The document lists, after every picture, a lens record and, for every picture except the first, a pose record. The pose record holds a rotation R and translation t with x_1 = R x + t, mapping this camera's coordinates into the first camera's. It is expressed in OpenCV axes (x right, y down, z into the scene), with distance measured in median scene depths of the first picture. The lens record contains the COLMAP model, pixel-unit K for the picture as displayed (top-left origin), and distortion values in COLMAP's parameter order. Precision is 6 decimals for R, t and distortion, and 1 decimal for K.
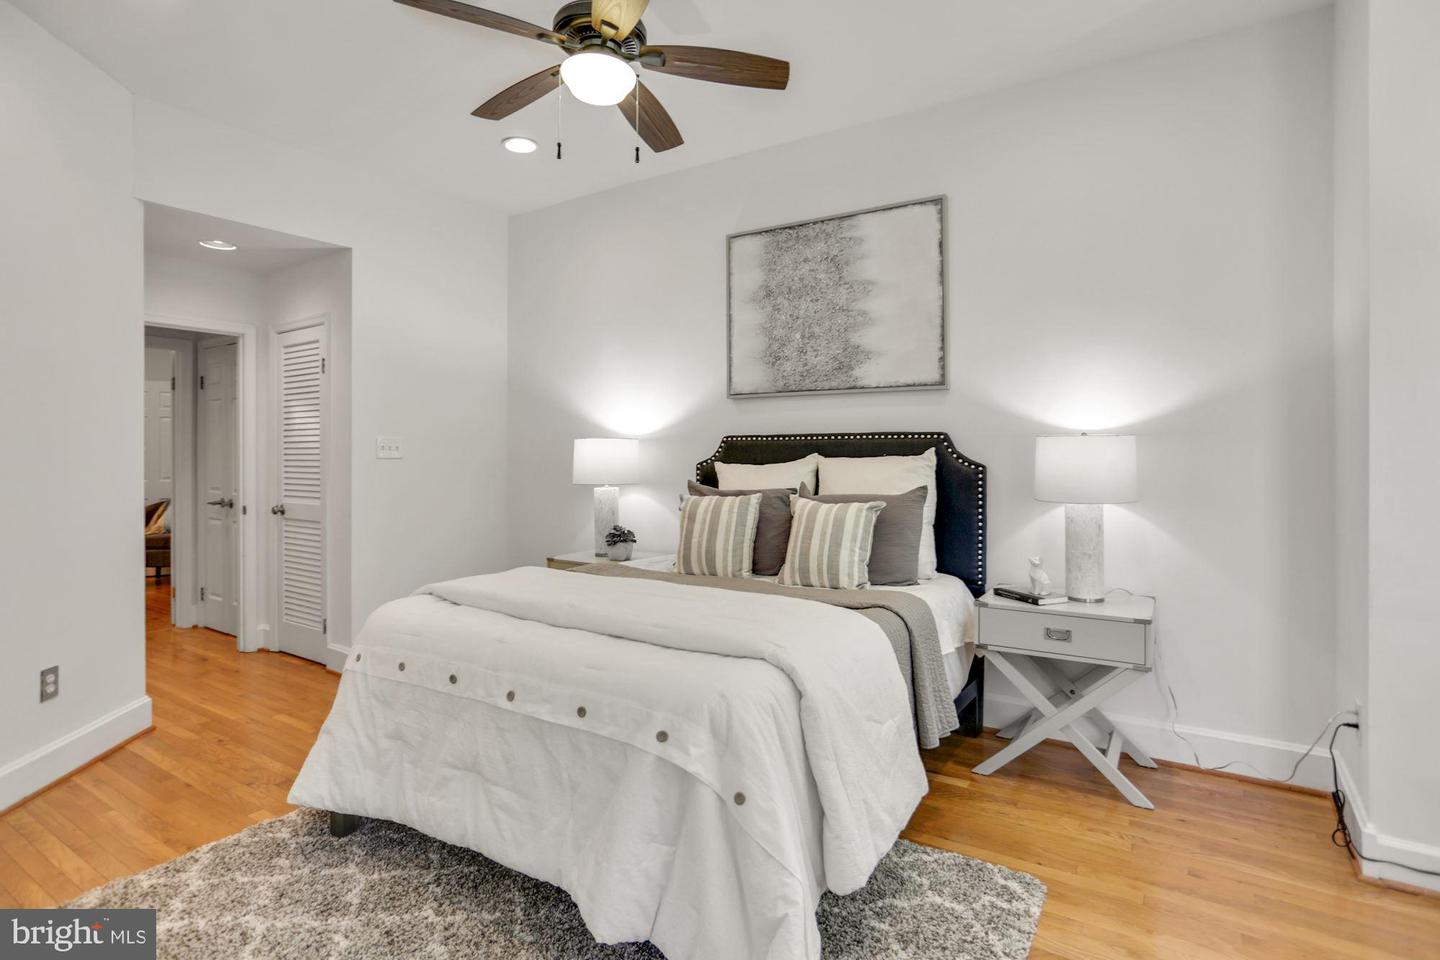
lens RADIAL K [[715.5, 0, 720.3], [0, 715.5, 468.0], [0, 0, 1]] dist [-0.053720, 0.034424]
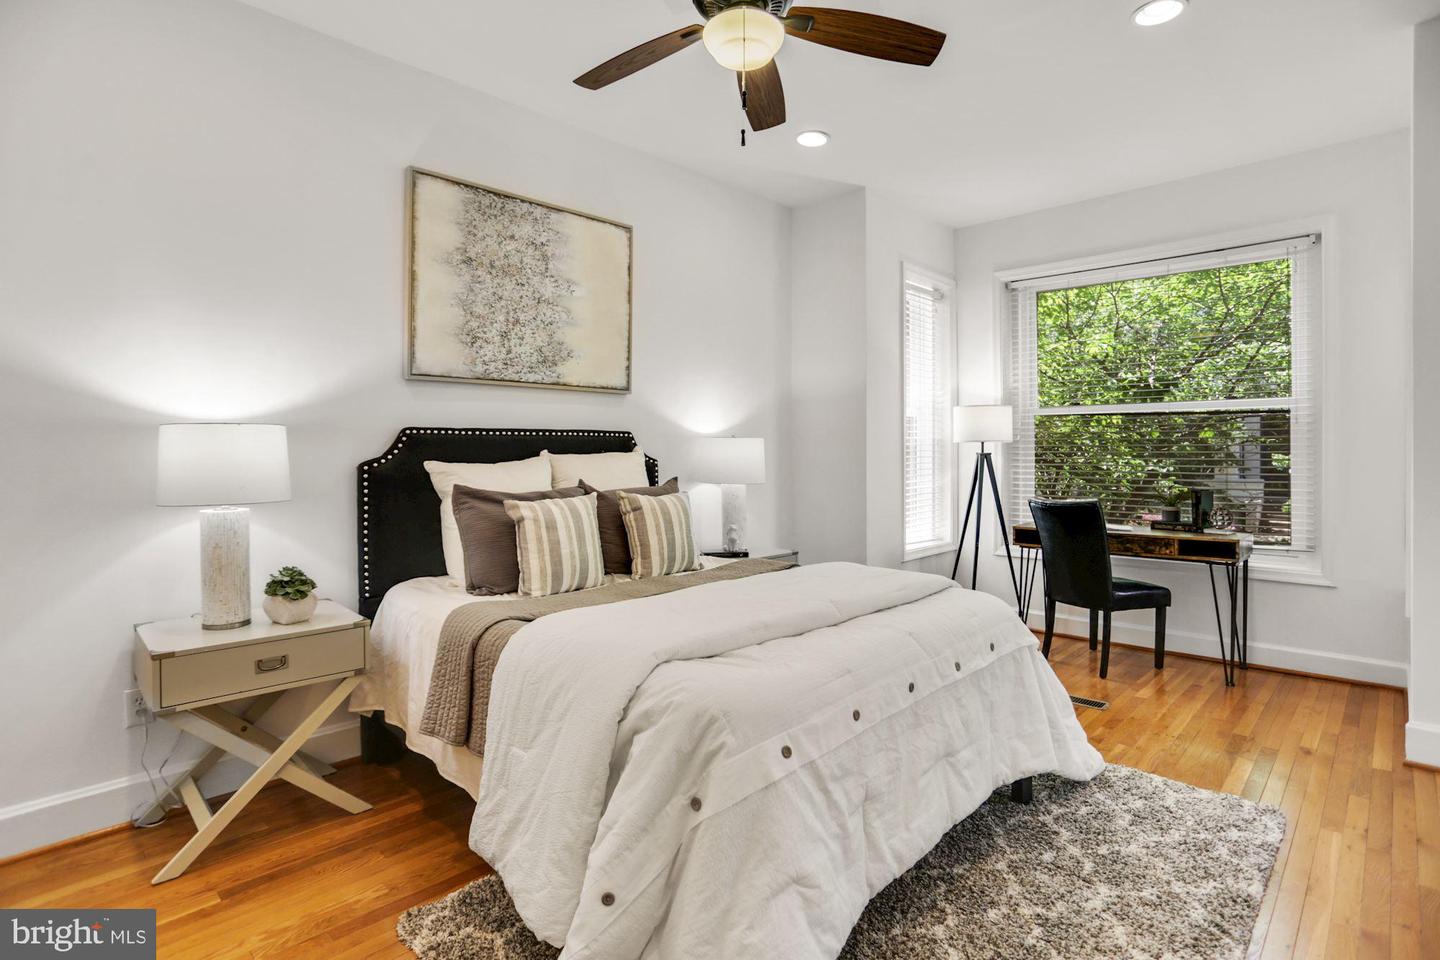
lens RADIAL K [[715.5, 0, 720.3], [0, 715.5, 468.0], [0, 0, 1]] dist [-0.053720, 0.034424]
pose [[0.234682, -0.020899, 0.971848, -0.717414], [0.018687, 0.999681, 0.016985, -0.008310], [-0.971893, 0.014175, 0.234998, 0.544546]]
